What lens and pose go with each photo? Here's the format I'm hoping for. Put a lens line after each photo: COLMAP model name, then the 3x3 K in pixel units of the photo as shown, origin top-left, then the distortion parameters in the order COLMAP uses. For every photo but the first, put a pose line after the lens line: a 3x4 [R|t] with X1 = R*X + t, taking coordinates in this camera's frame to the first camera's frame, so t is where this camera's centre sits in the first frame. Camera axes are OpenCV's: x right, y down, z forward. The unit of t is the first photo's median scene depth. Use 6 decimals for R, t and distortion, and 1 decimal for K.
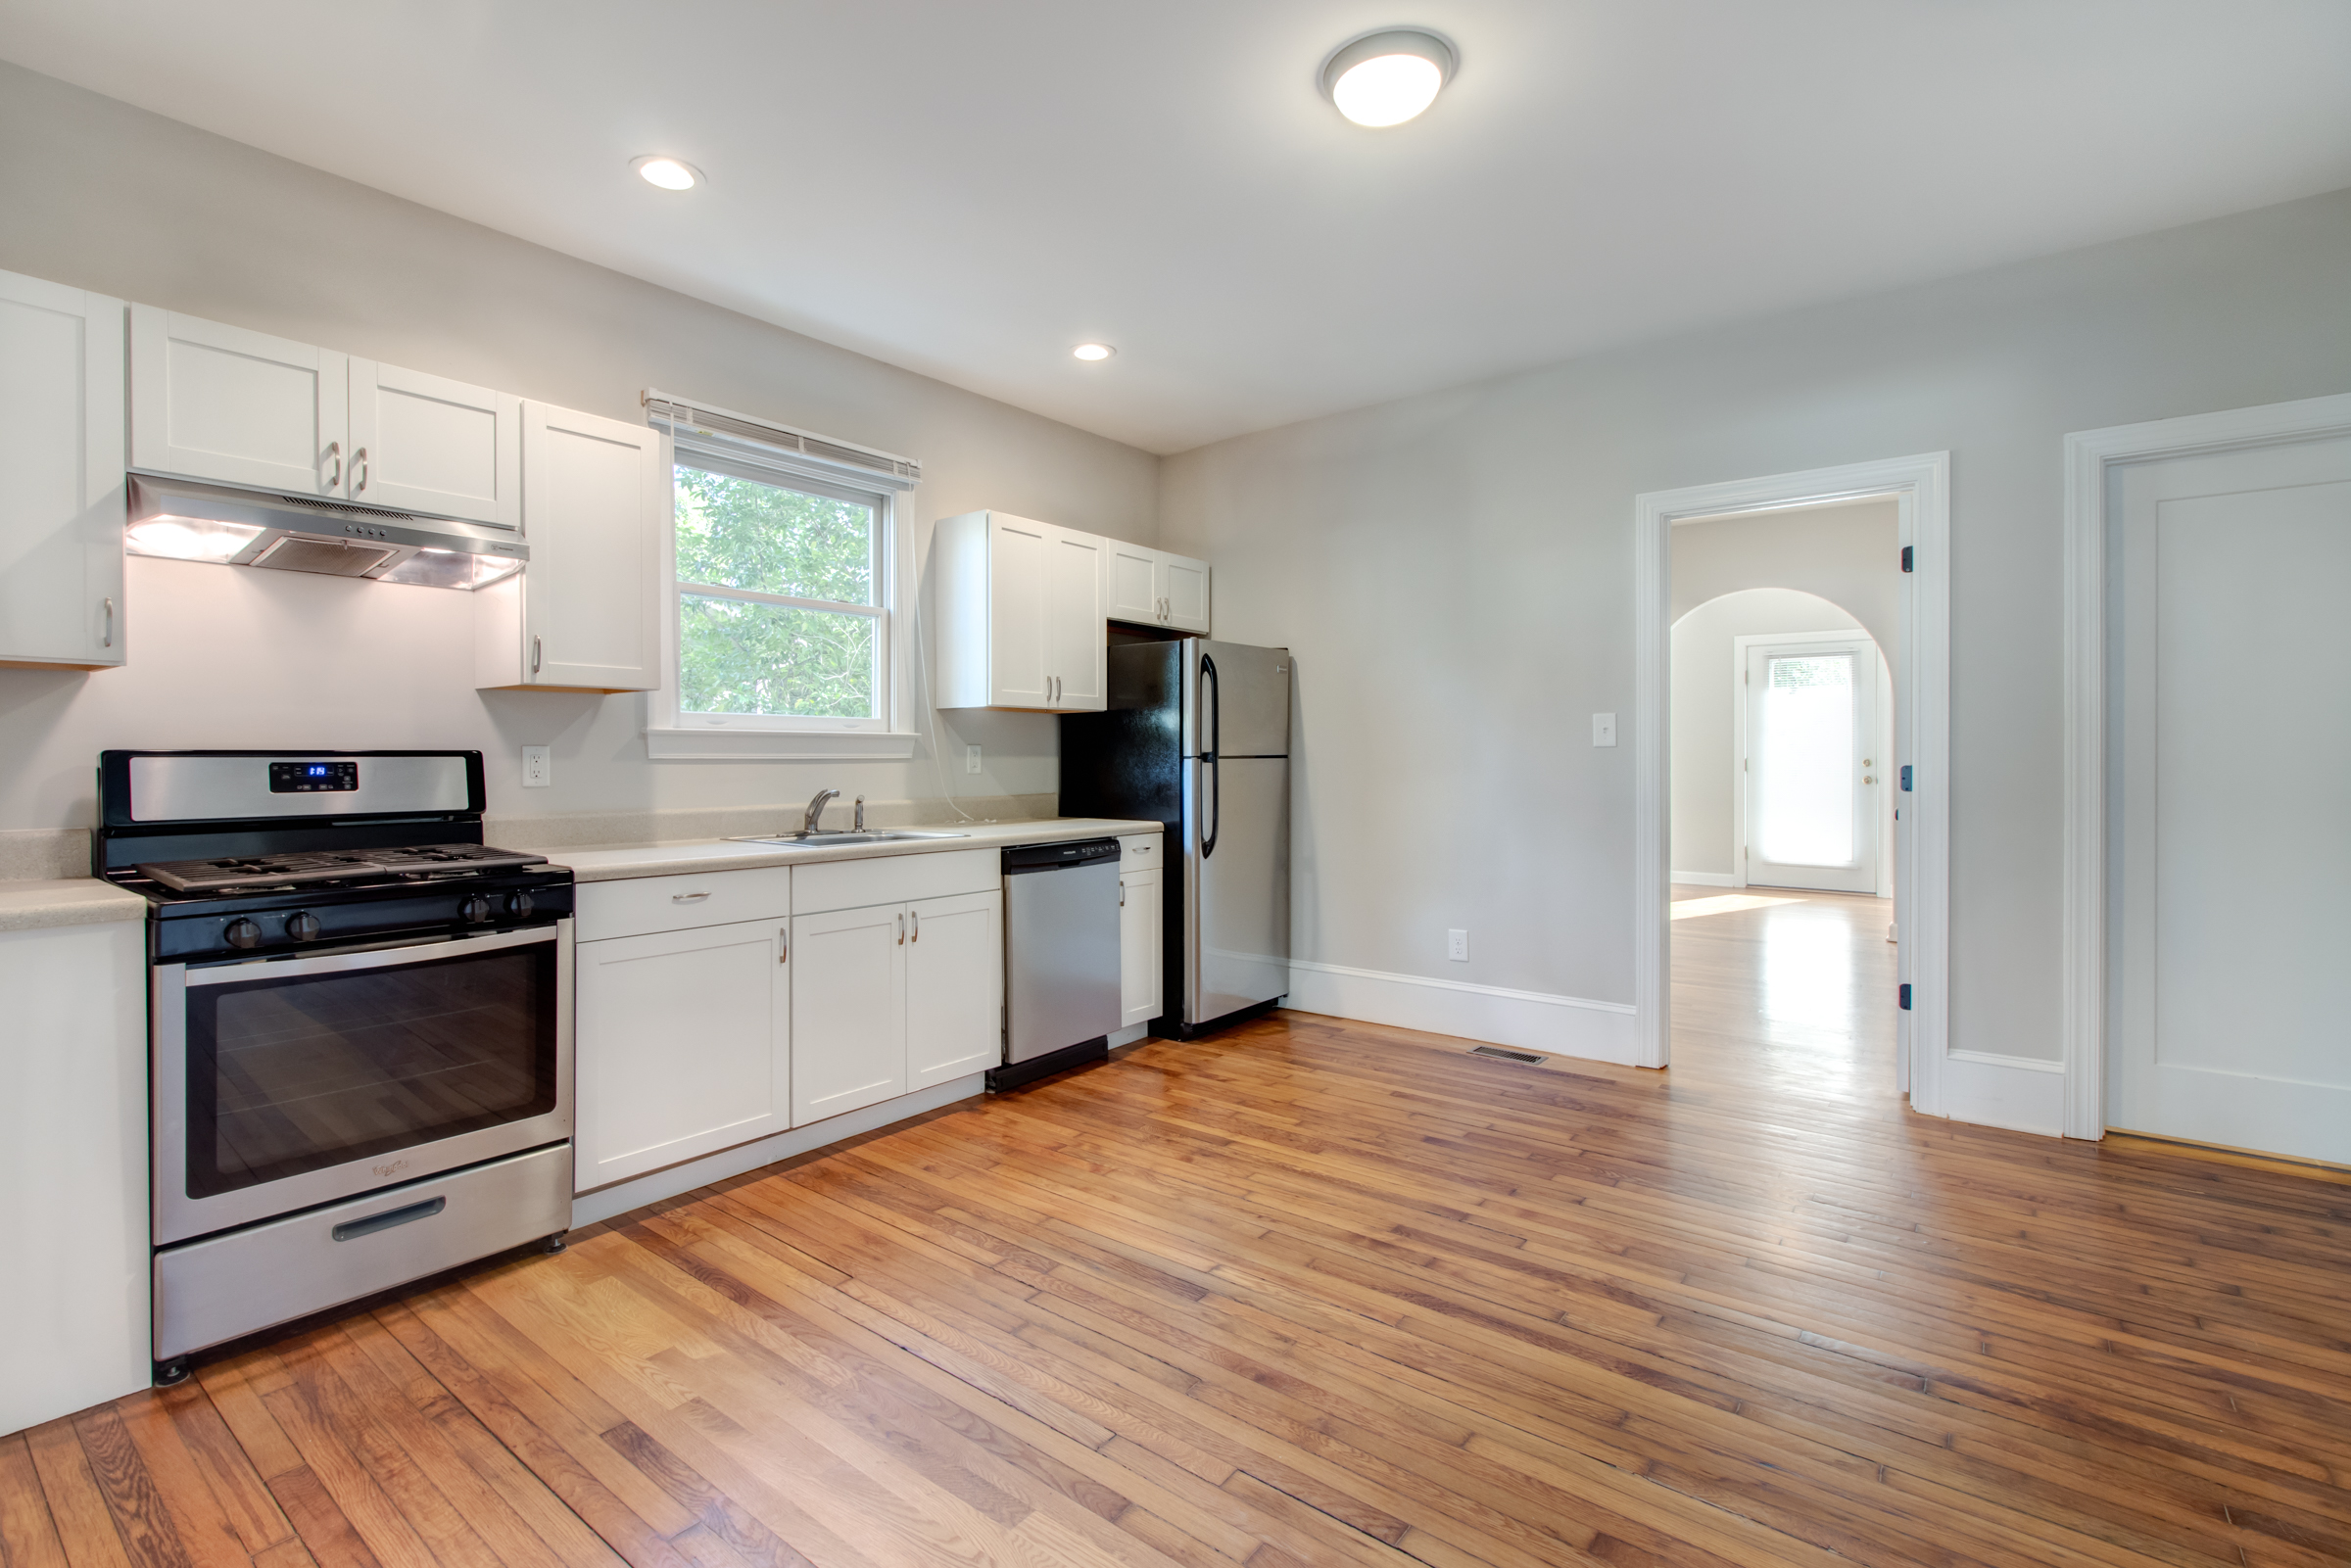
lens RADIAL K [[1071.4, 0, 1166.4], [0, 1071.4, 764.4], [0, 0, 1]] dist [-0.000465, -0.000550]
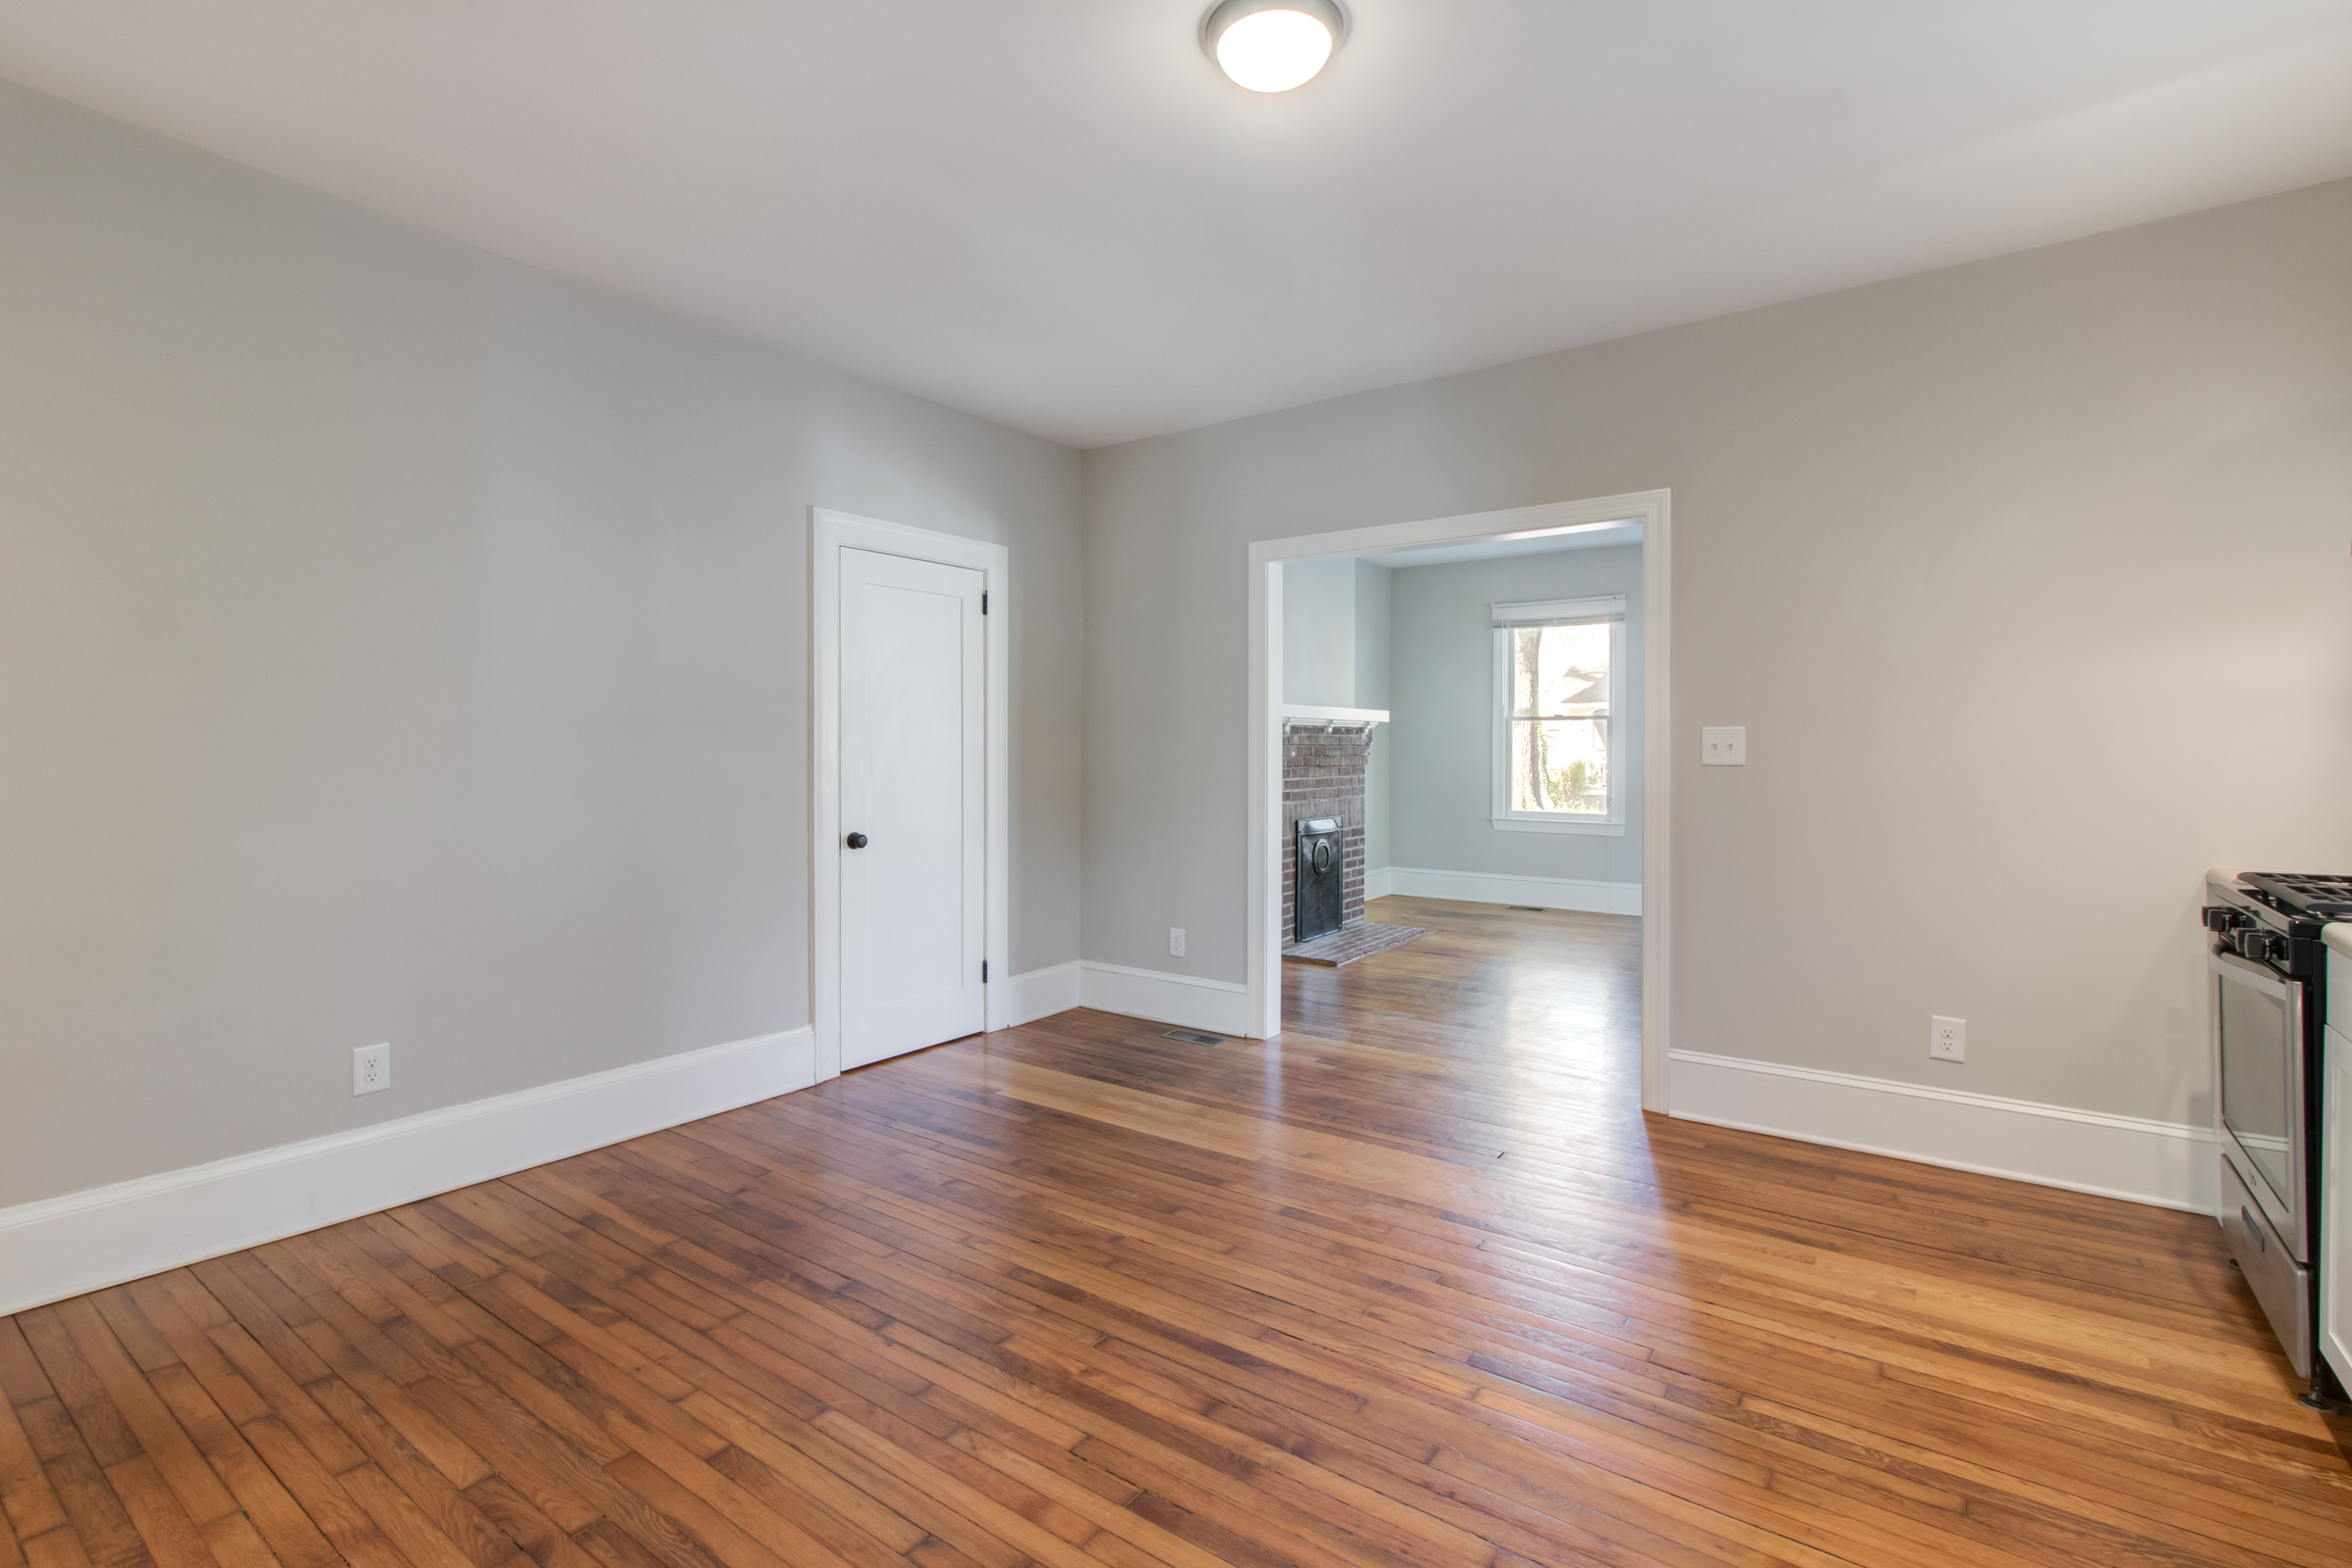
lens RADIAL K [[1072.0, 0, 1185.4], [0, 1072.0, 759.2], [0, 0, 1]] dist [-0.000465, -0.000550]
pose [[-0.998665, 0.001577, -0.051635, 0.286193], [0.000515, 0.999788, 0.020576, -0.034778], [0.051657, 0.020522, -0.998454, 1.662812]]
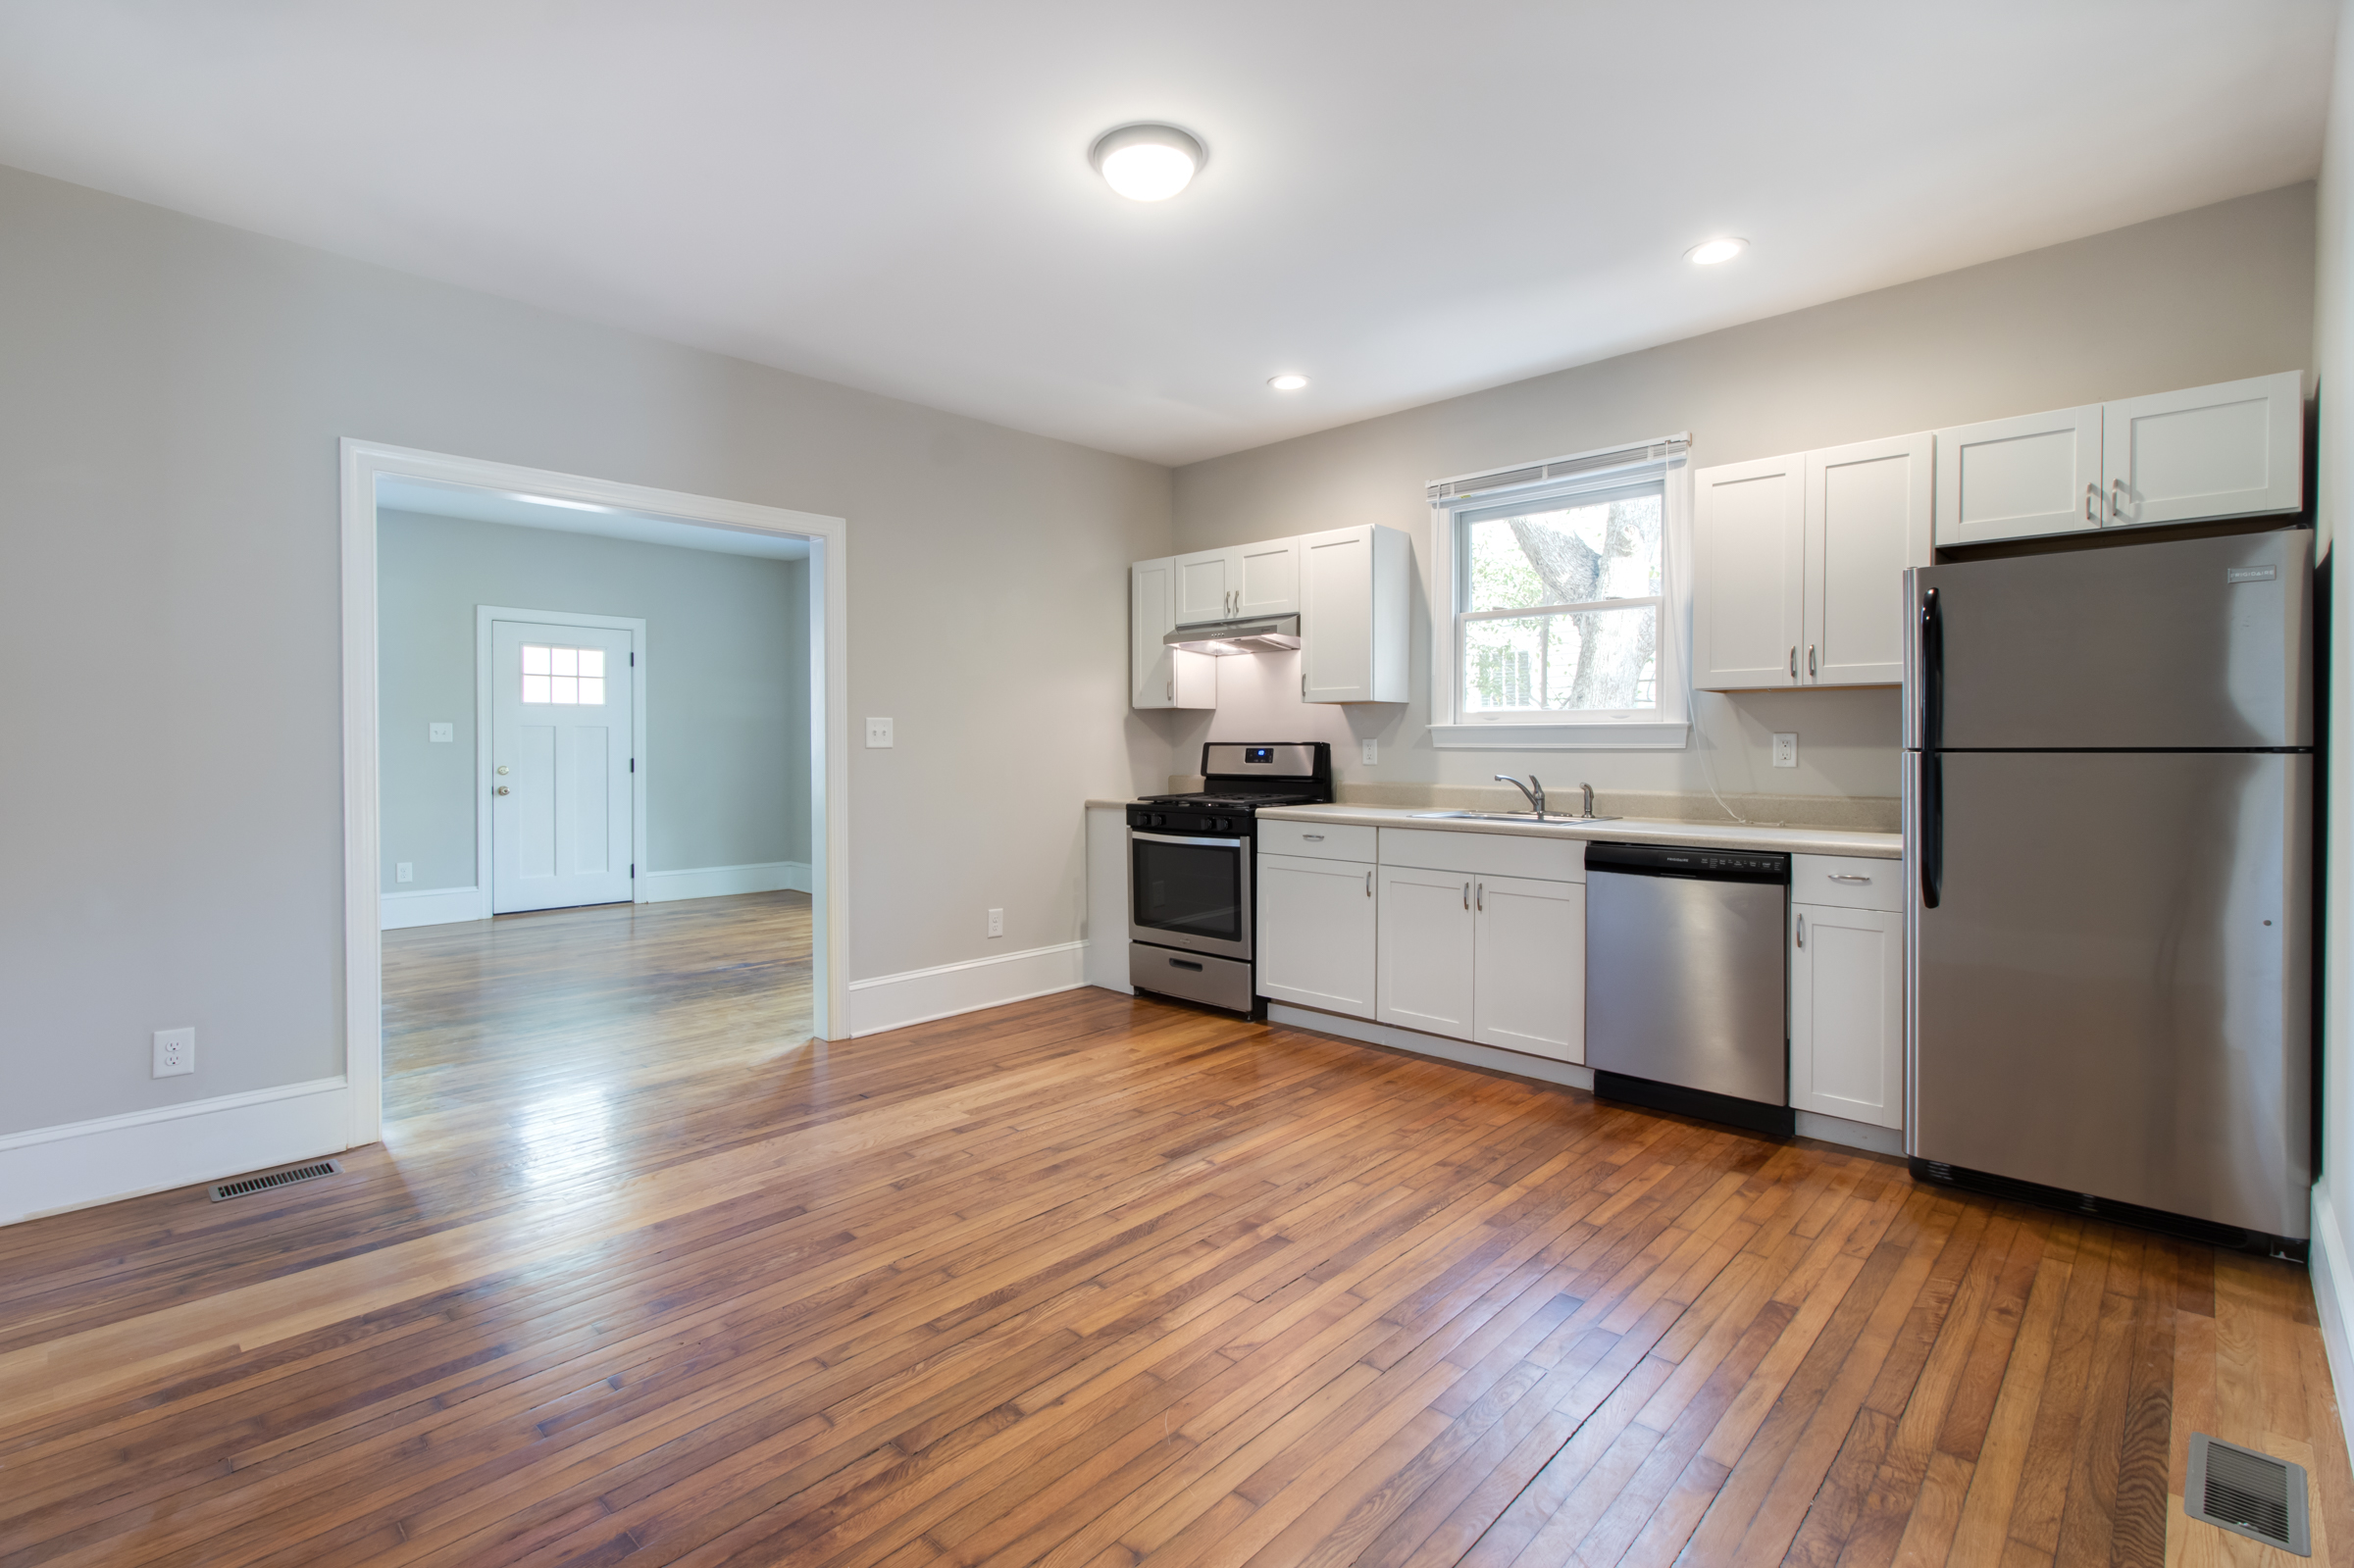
lens RADIAL K [[1072.8, 0, 1132.5], [0, 1072.8, 755.3], [0, 0, 1]] dist [-0.000465, -0.000550]
pose [[-0.112180, 0.013514, -0.993596, 1.177555], [-0.006630, 0.999875, 0.014348, -0.015184], [0.993666, 0.008197, -0.112076, 0.964007]]
